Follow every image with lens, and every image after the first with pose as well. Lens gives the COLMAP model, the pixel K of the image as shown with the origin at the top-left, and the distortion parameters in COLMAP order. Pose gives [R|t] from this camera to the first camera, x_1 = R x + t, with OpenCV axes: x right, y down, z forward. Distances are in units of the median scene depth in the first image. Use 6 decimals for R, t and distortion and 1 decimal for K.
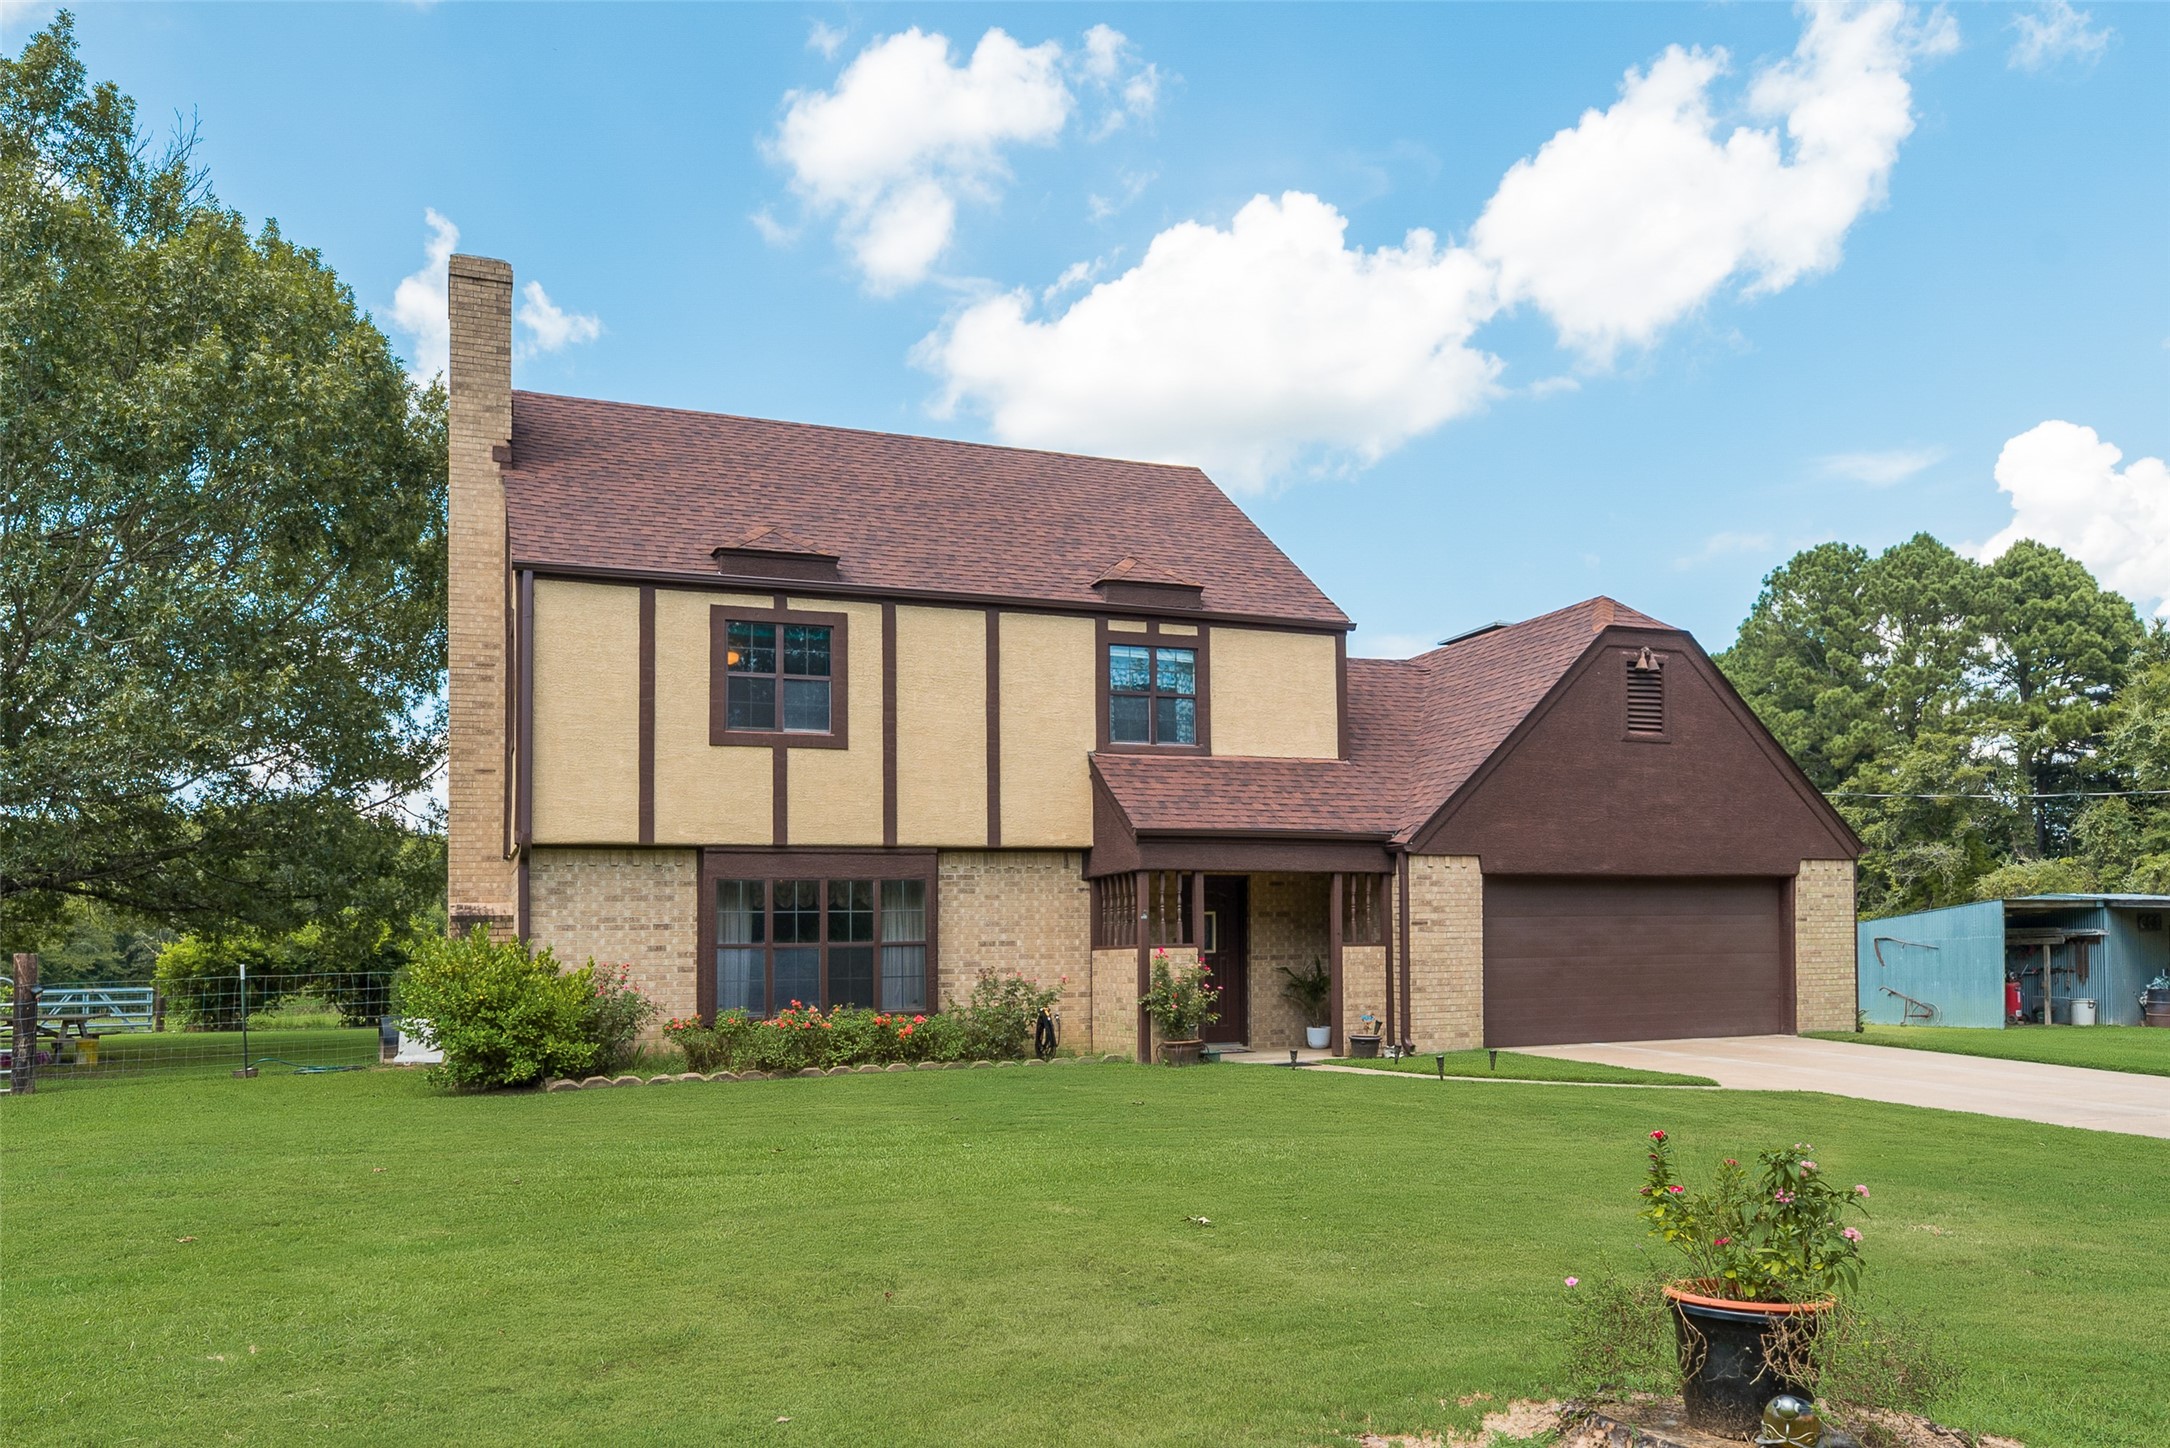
lens RADIAL K [[1504.2, 0, 1077.0], [0, 1504.2, 736.1], [0, 0, 1]] dist [-0.008408, 0.000801]
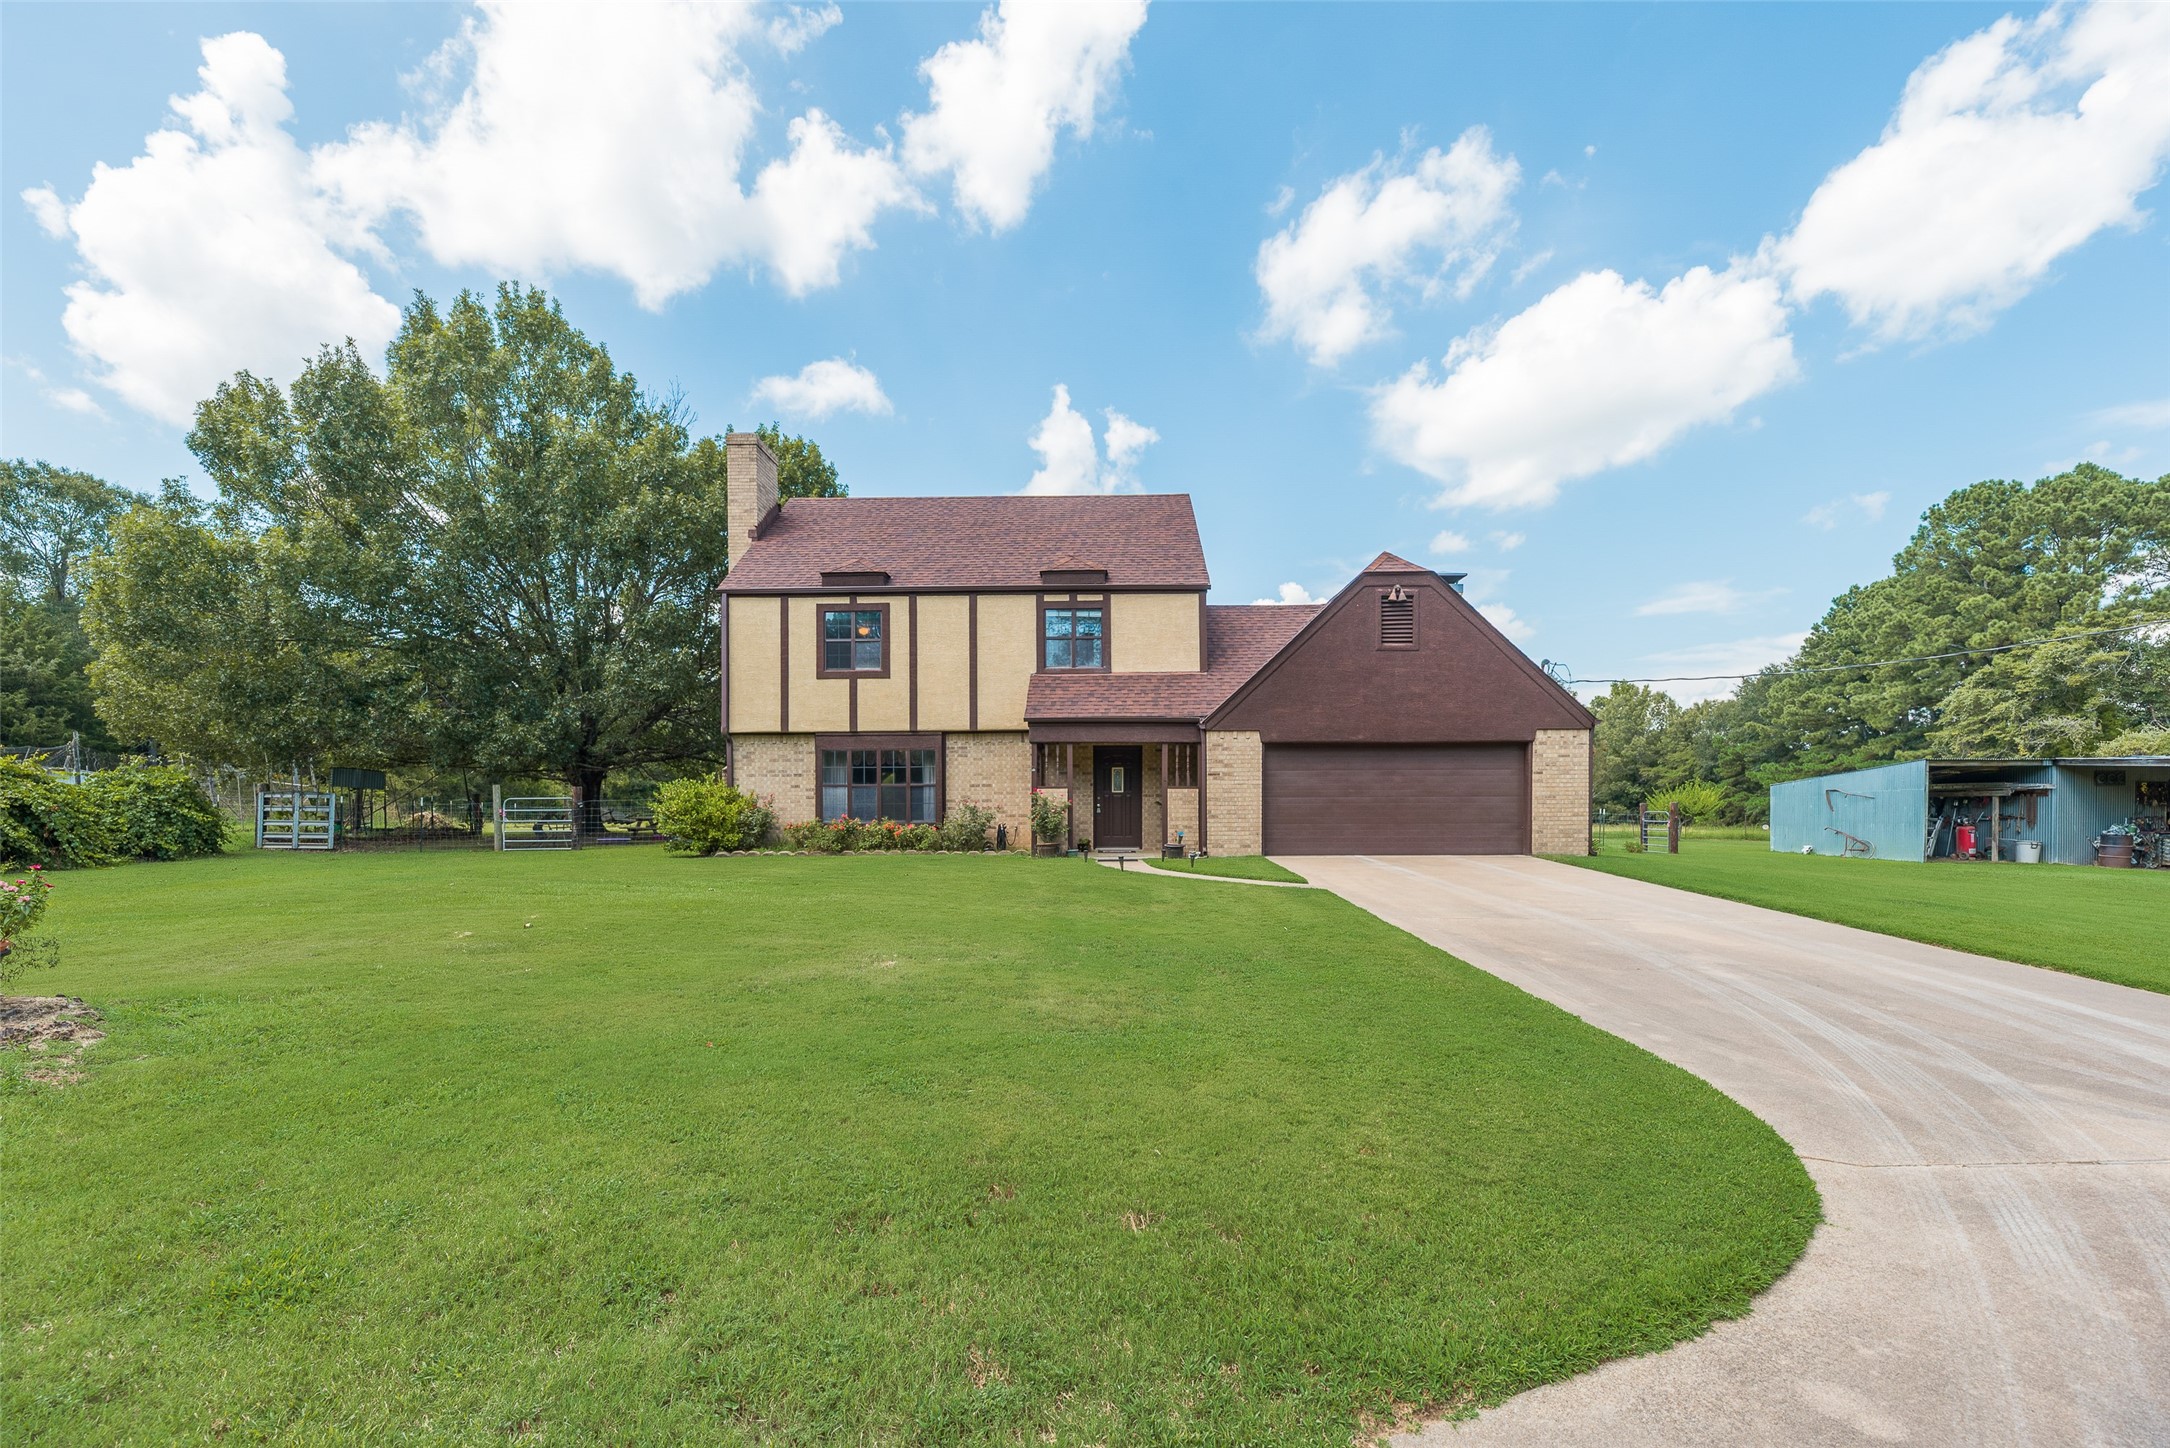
lens RADIAL K [[883.0, 0, 1089.2], [0, 883.0, 706.2], [0, 0, 1]] dist [-0.000454, -0.000214]
pose [[0.923054, -0.028339, -0.383625, 0.447641], [0.044143, 0.998498, 0.032454, 0.017603], [0.382129, -0.046891, 0.922918, 0.100742]]
